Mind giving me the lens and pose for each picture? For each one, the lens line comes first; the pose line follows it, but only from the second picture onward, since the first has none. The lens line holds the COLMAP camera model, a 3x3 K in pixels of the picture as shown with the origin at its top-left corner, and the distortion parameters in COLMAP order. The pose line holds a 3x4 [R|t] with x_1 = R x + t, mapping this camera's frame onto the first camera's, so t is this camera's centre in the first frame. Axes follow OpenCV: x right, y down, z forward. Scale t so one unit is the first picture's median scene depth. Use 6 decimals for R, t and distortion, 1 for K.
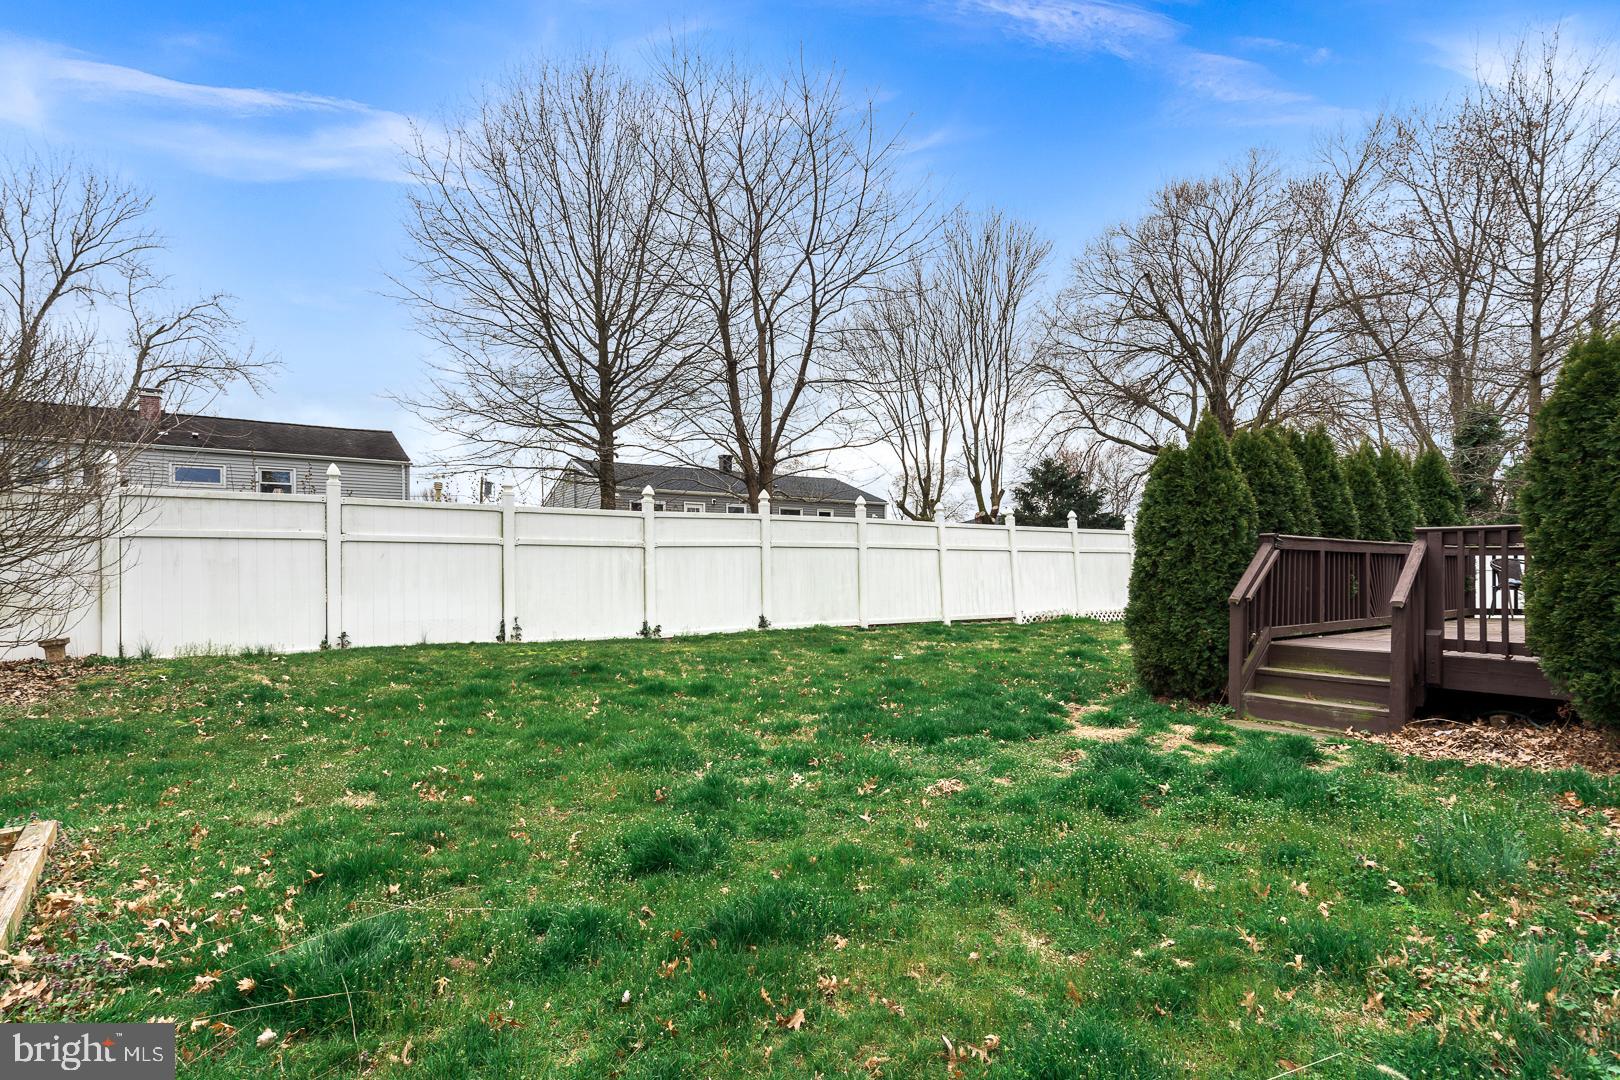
lens RADIAL K [[804.5, 0, 802.3], [0, 804.5, 552.8], [0, 0, 1]] dist [0.005635, -0.007544]
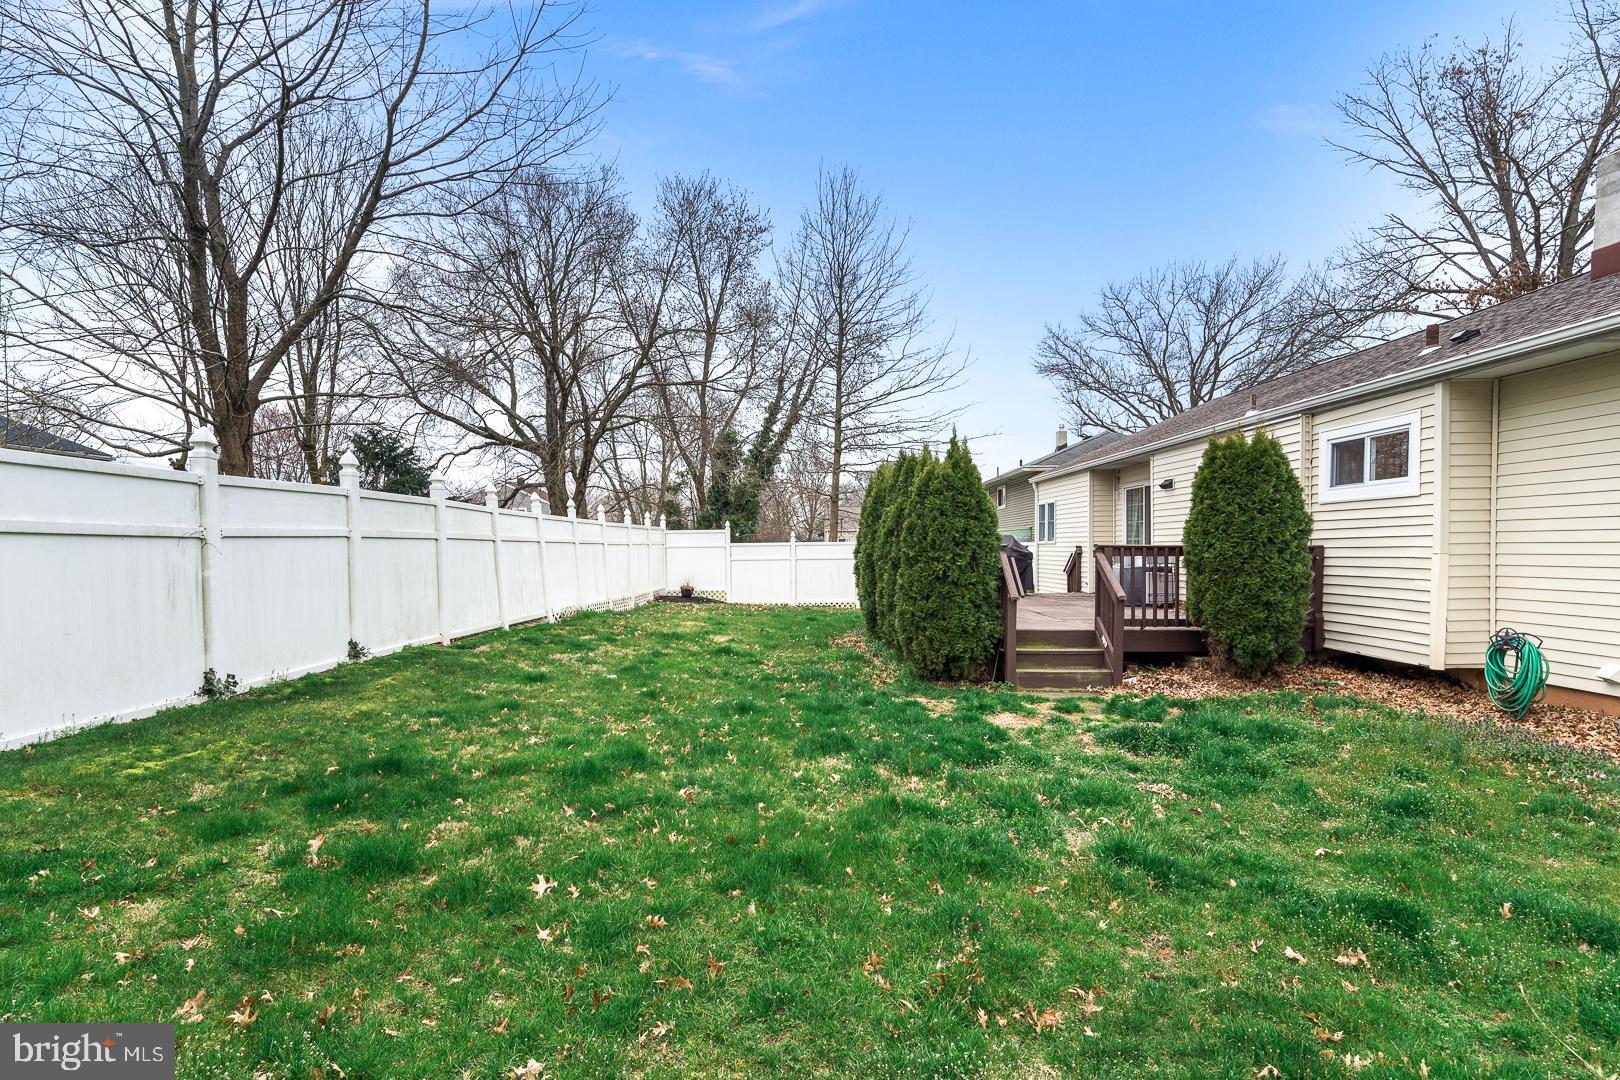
lens RADIAL K [[804.5, 0, 817.0], [0, 804.5, 549.8], [0, 0, 1]] dist [0.005635, -0.007544]
pose [[0.572029, 0.002567, 0.820230, -0.413837], [-0.021895, 0.999687, 0.012141, -0.014719], [-0.819941, -0.024904, 0.571906, 0.334044]]
